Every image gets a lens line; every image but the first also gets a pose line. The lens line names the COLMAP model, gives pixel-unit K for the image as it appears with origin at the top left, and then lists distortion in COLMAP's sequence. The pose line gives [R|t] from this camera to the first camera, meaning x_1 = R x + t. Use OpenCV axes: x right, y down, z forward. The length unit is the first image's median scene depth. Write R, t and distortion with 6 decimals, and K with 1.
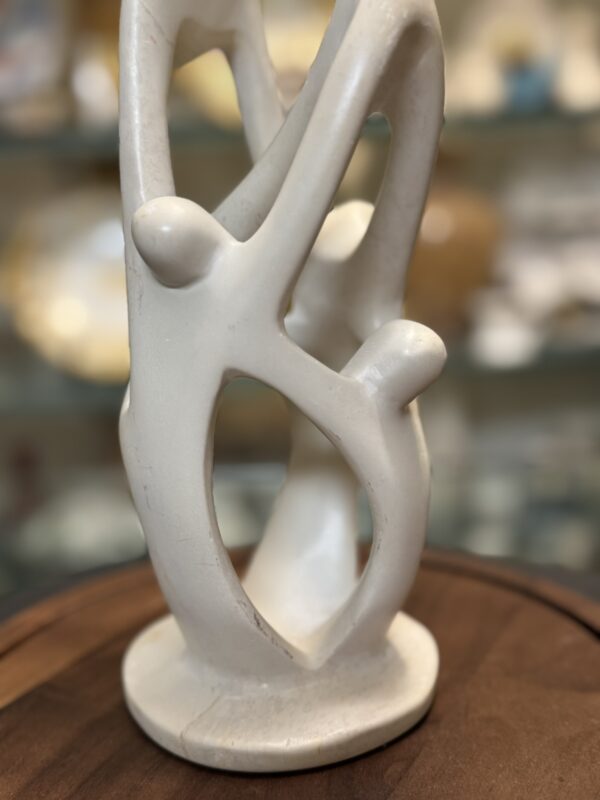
lens RADIAL K [[944.1, 0, 300.0], [0, 944.1, 400.0], [0, 0, 1]] dist [0.265746, -0.729272]
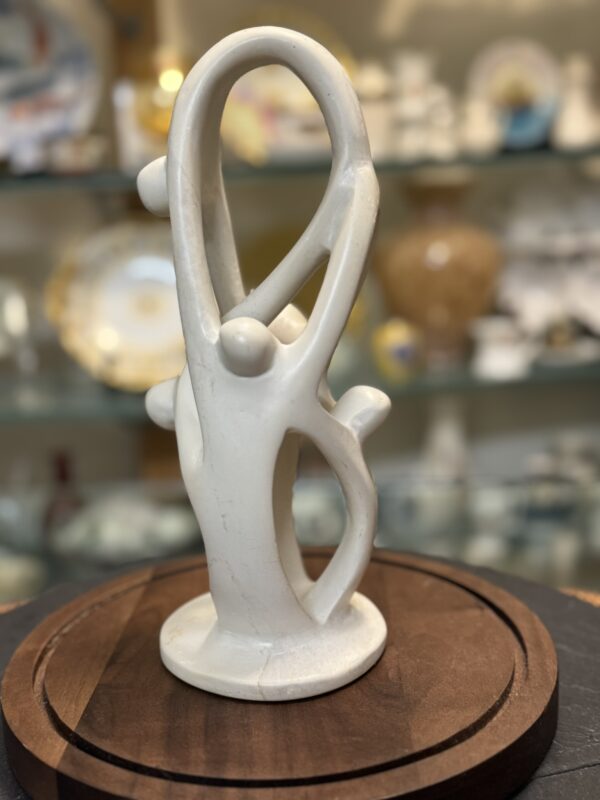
lens RADIAL K [[944.1, 0, 300.0], [0, 944.1, 400.0], [0, 0, 1]] dist [0.265746, -0.729272]
pose [[0.999724, 0.015210, -0.017923, 0.004305], [-0.015243, 0.999882, -0.001677, -0.013017], [0.017895, 0.001949, 0.999838, -0.099863]]
